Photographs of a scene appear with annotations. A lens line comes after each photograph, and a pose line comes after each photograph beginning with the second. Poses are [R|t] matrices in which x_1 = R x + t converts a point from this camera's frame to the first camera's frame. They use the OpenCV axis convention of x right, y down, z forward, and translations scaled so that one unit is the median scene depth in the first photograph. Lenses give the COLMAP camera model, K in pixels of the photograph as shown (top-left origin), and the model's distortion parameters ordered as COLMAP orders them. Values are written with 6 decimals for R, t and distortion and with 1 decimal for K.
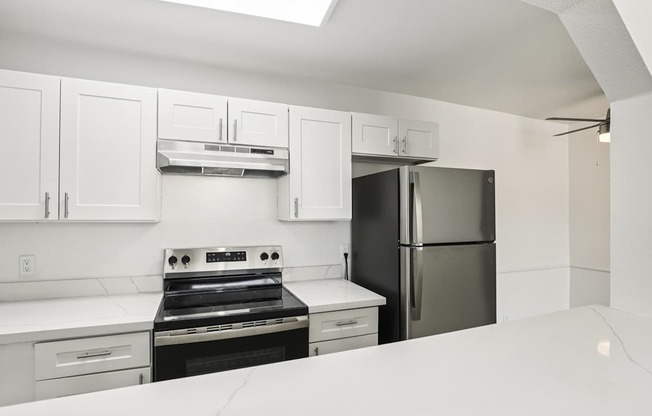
lens RADIAL K [[312.8, 0, 326.0], [0, 312.8, 208.0], [0, 0, 1]] dist [-0.023586, 0.000038]
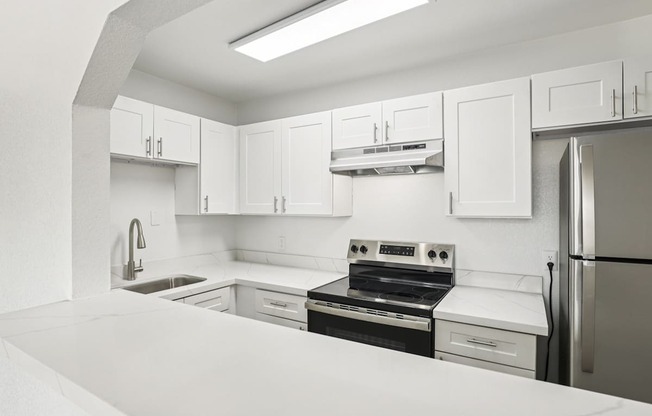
lens RADIAL K [[318.8, 0, 327.3], [0, 318.8, 212.3], [0, 0, 1]] dist [-0.024596, 0.000139]
pose [[0.628662, 0.004572, -0.777665, 0.417211], [0.015638, 0.999706, 0.018519, 0.002912], [0.777521, -0.023804, 0.628406, 0.152546]]
